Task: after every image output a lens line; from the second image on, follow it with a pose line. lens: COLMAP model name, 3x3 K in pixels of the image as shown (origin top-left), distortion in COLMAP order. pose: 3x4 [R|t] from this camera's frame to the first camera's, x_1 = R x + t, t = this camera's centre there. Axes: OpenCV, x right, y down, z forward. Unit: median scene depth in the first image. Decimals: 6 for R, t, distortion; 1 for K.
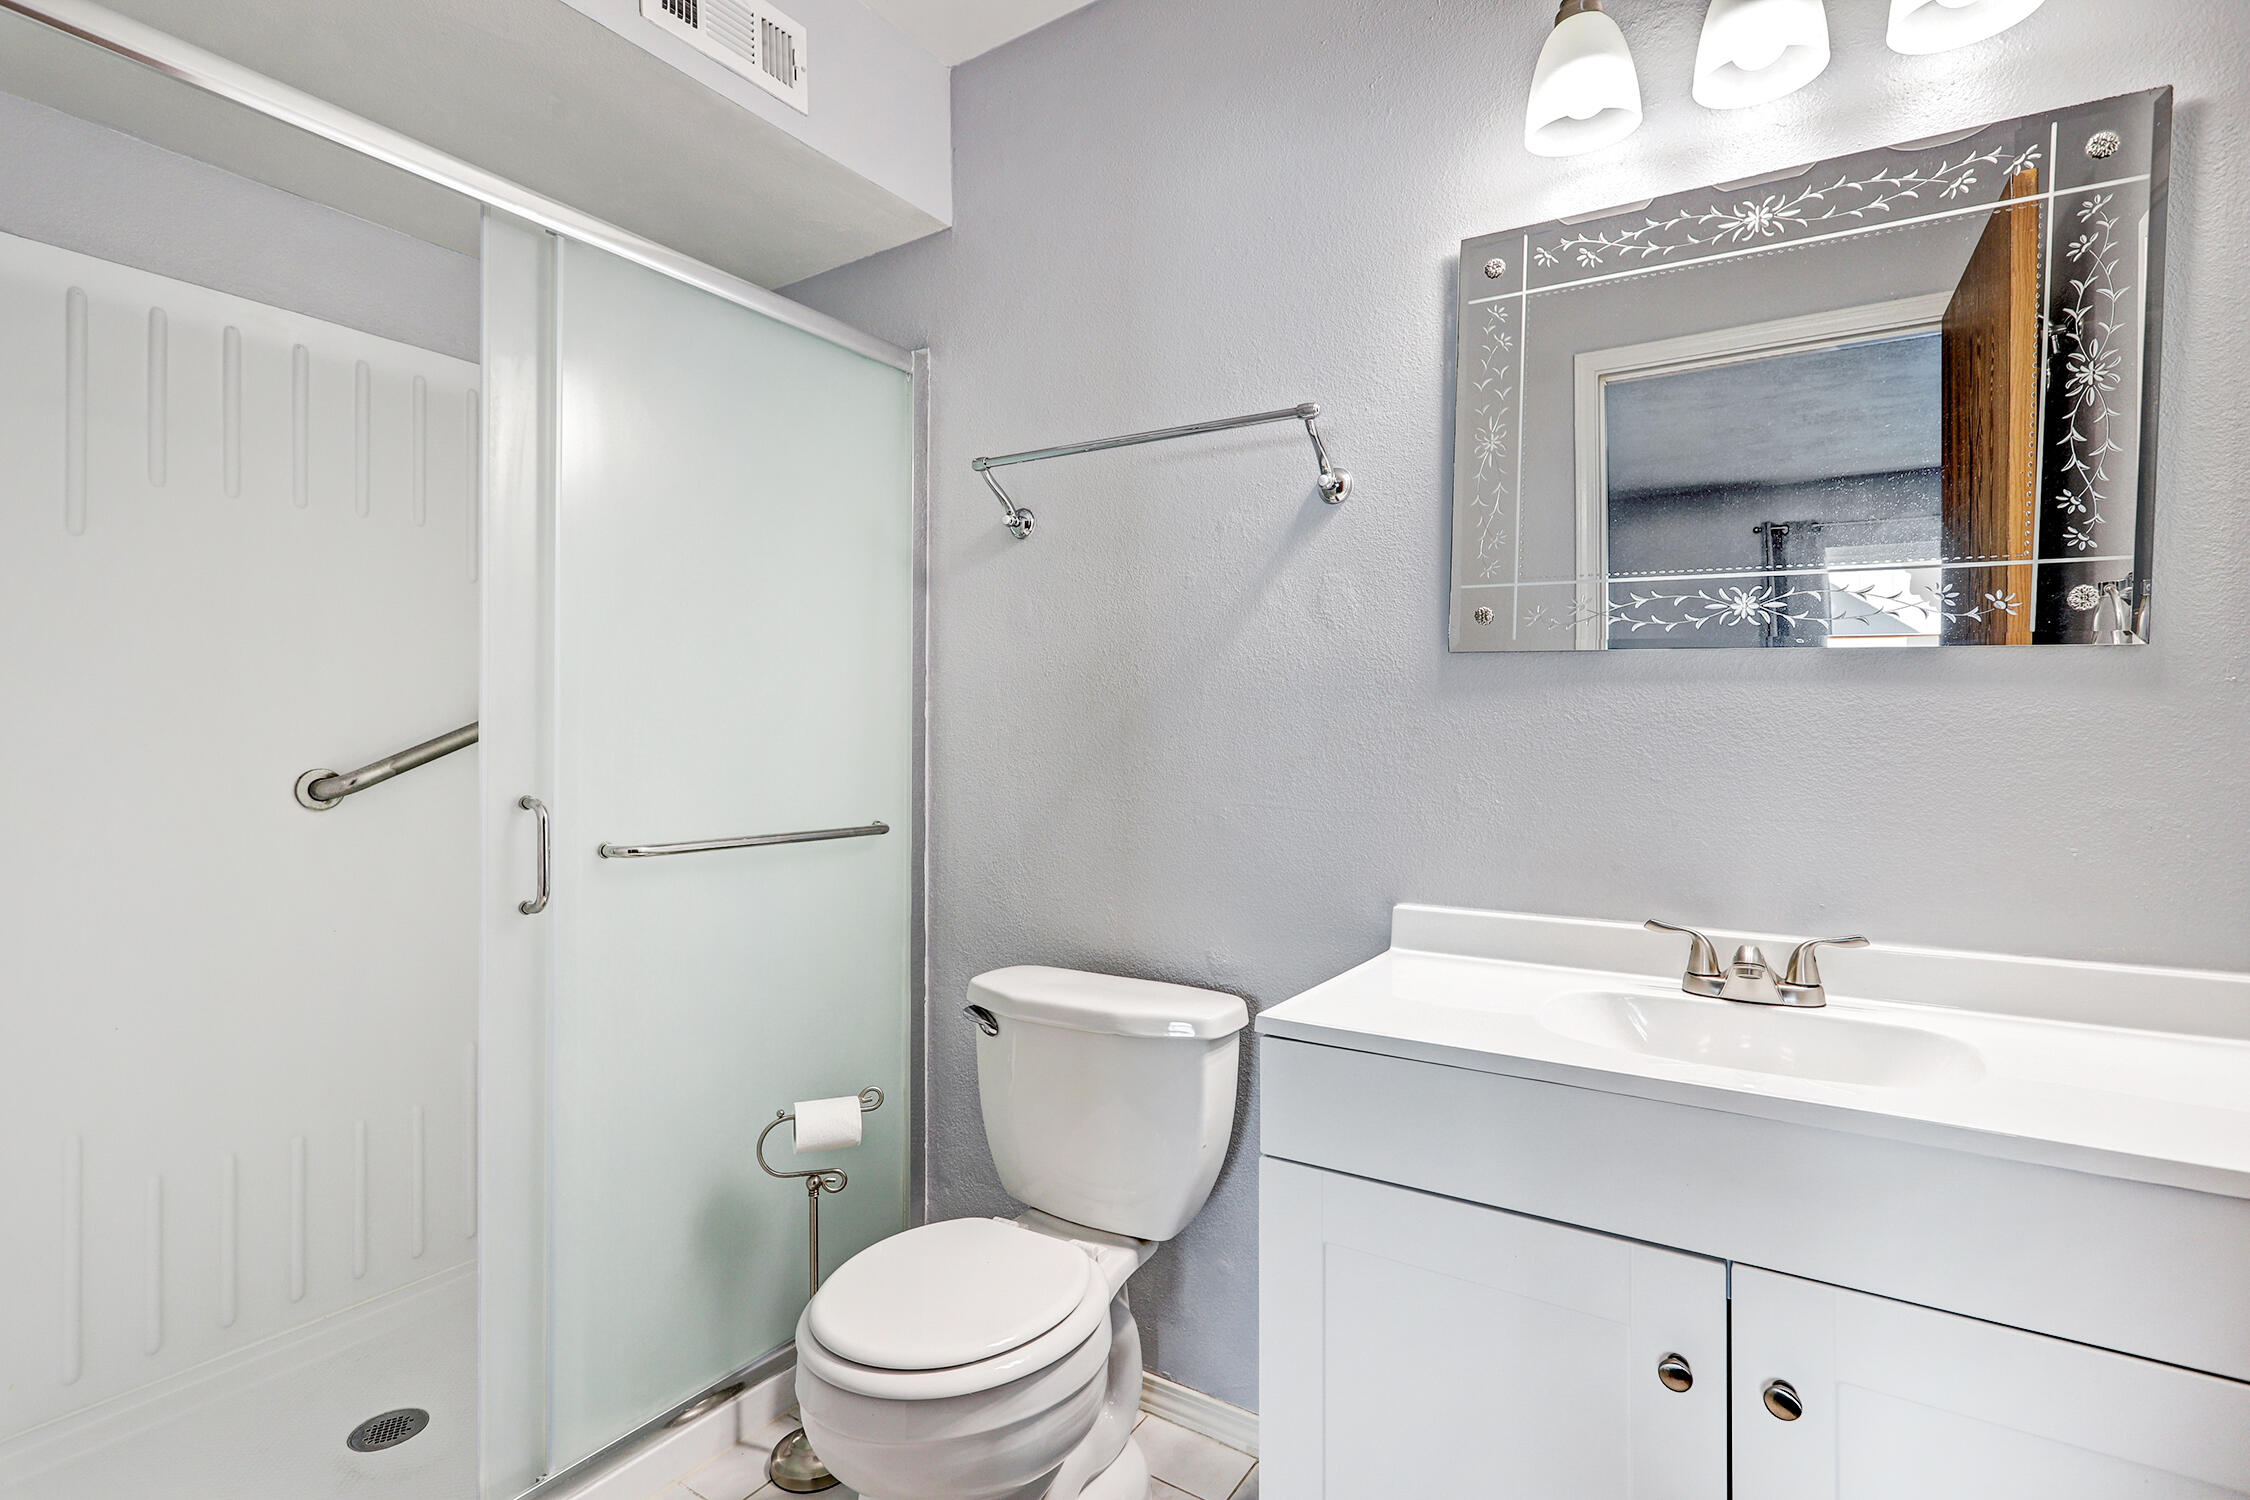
lens RADIAL K [[1078.8, 0, 1129.2], [0, 1078.8, 750.1], [0, 0, 1]] dist [0.001163, -0.000123]
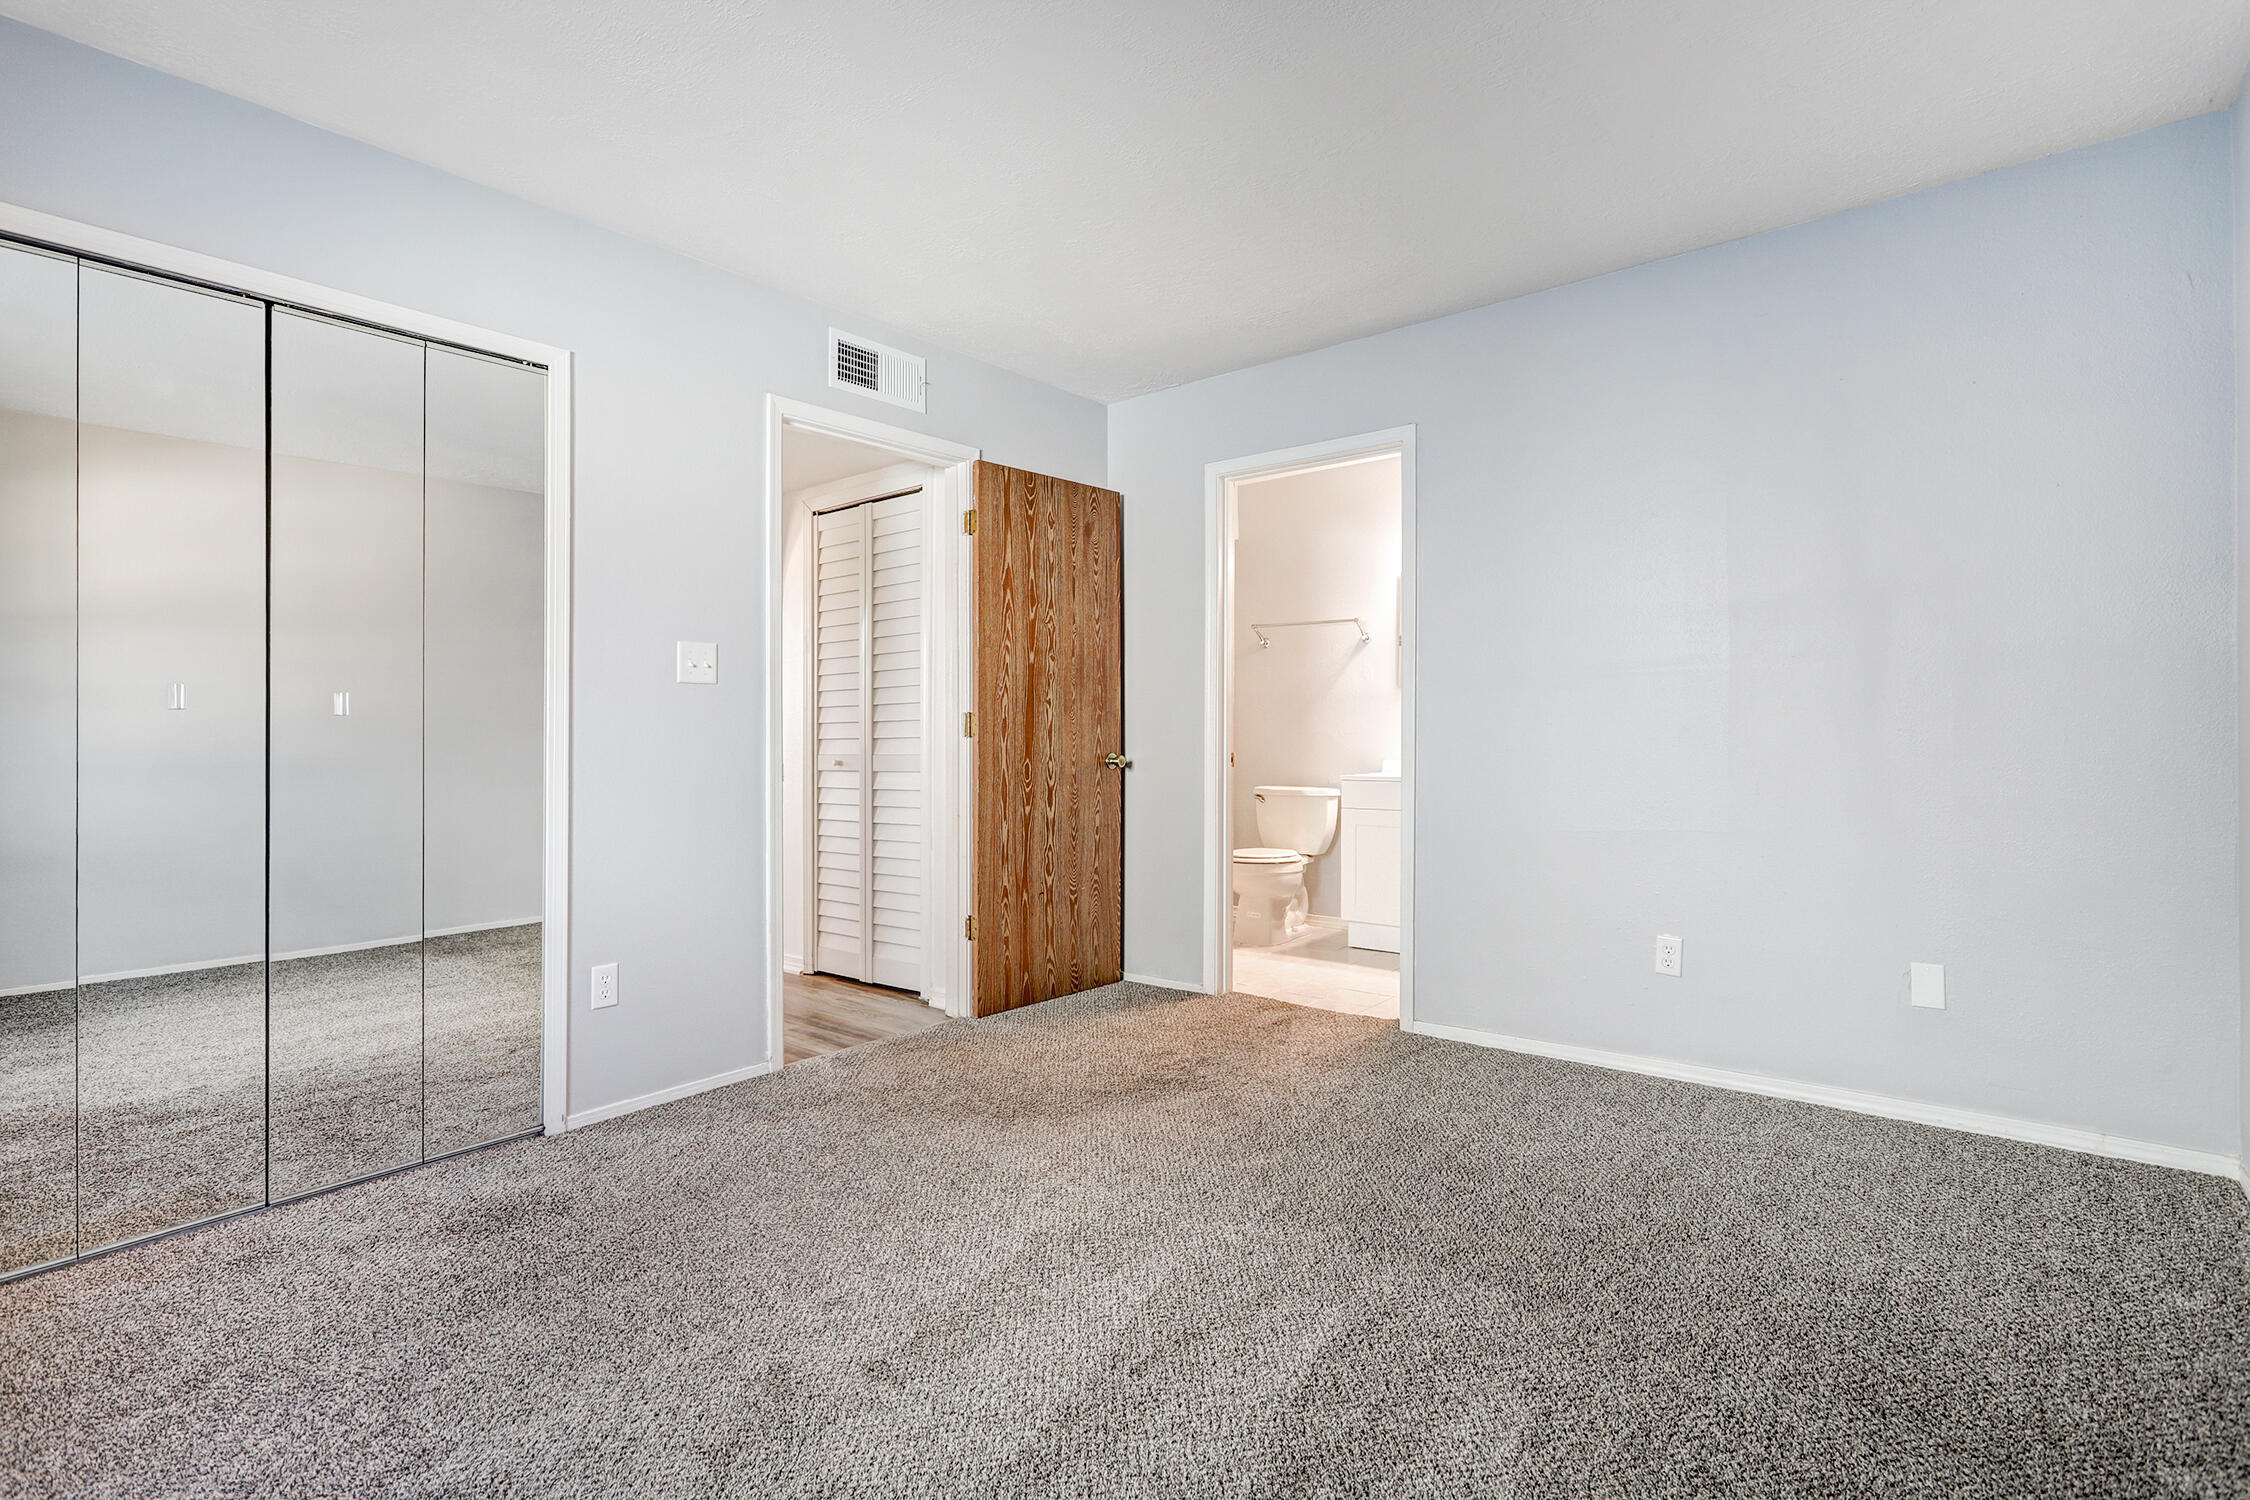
lens RADIAL K [[1078.8, 0, 1124.2], [0, 1078.8, 742.1], [0, 0, 1]] dist [0.001163, -0.000123]
pose [[0.995782, 0.000558, -0.091754, -0.264406], [-0.000183, 0.999992, 0.004092, 0.069231], [0.091755, -0.004058, 0.995773, -2.527800]]
